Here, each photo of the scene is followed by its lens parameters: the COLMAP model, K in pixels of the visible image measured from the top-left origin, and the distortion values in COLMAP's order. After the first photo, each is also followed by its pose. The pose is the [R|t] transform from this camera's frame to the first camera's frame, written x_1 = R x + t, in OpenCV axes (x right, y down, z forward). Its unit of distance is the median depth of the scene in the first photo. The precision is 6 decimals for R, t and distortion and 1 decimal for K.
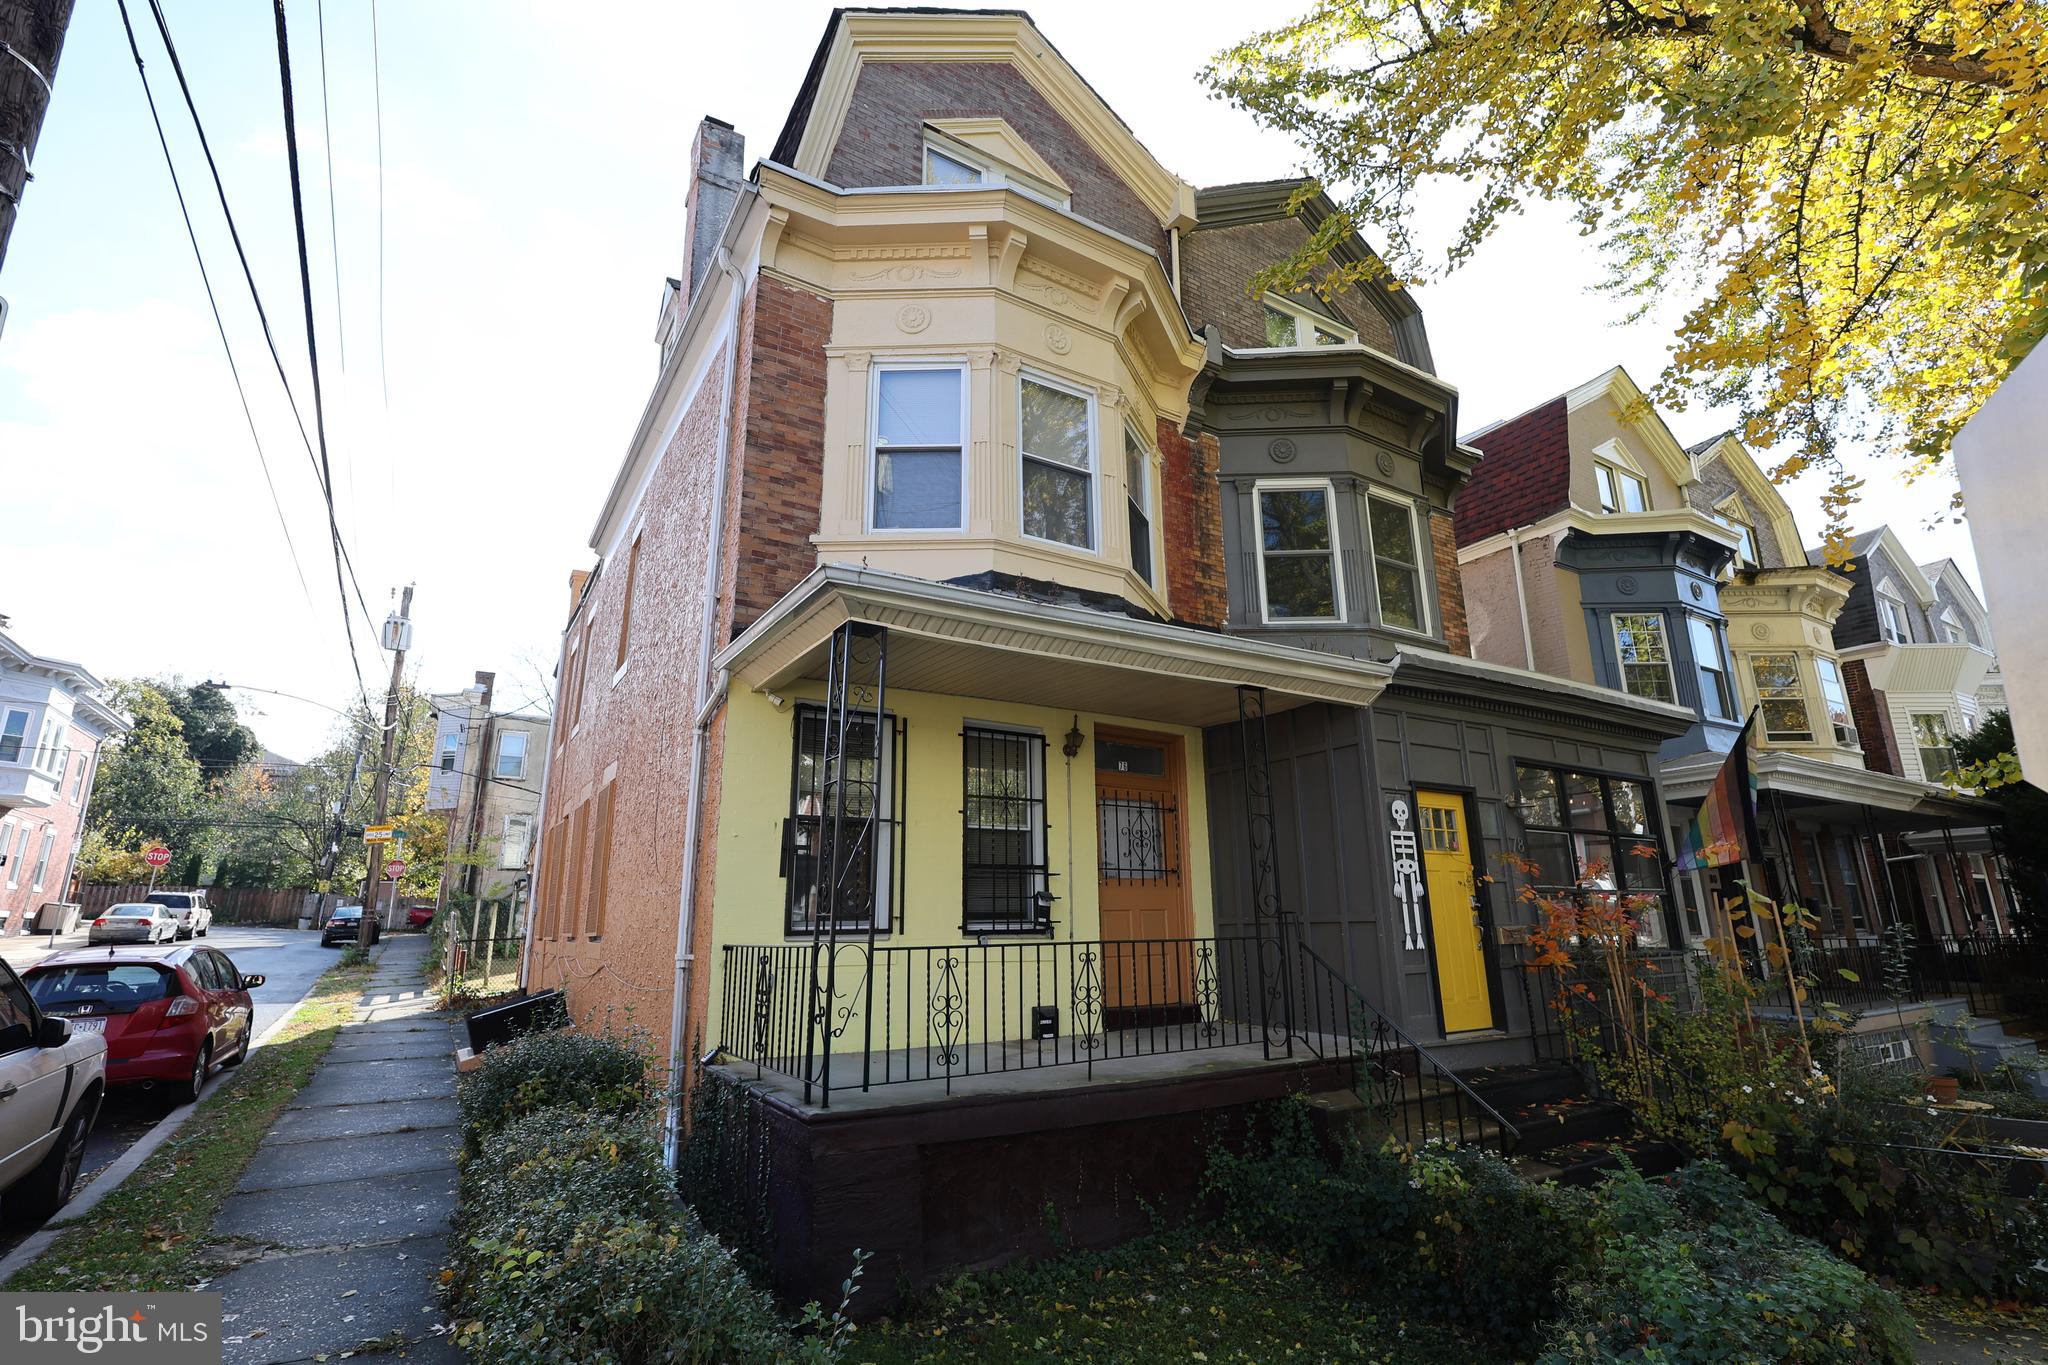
lens RADIAL K [[950.6, 0, 1022.3], [0, 950.6, 688.5], [0, 0, 1]] dist [0.000351, 0.000494]
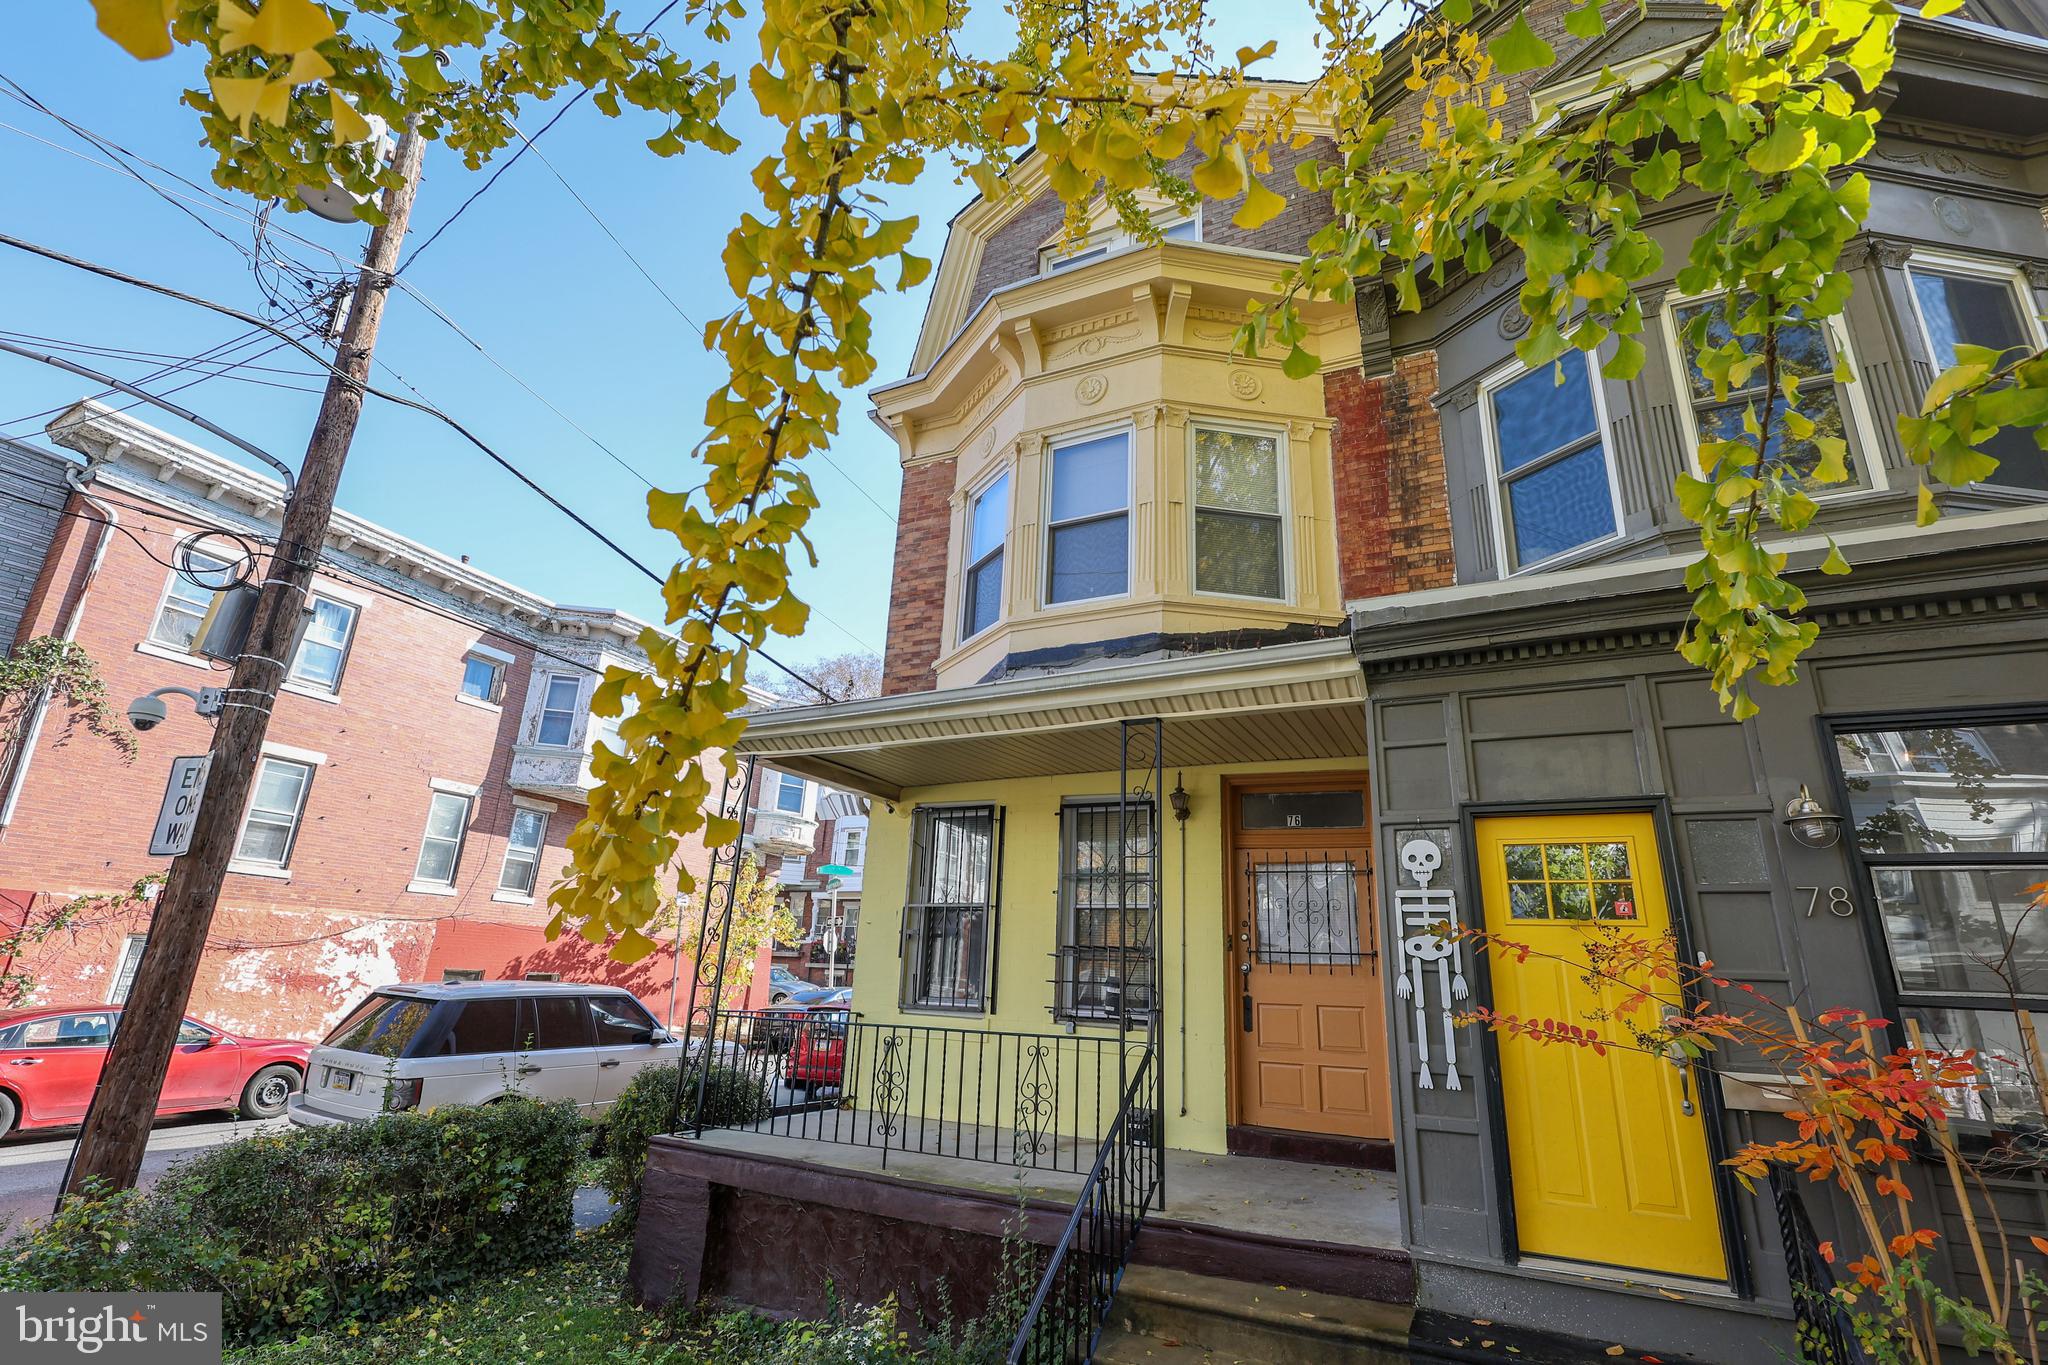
lens RADIAL K [[950.6, 0, 1022.1], [0, 950.6, 674.4], [0, 0, 1]] dist [0.000351, 0.000494]
pose [[0.521420, -0.237766, -0.819505, 0.798936], [0.158766, 0.970657, -0.180603, 0.083902], [0.838400, -0.035939, 0.543869, 0.447423]]
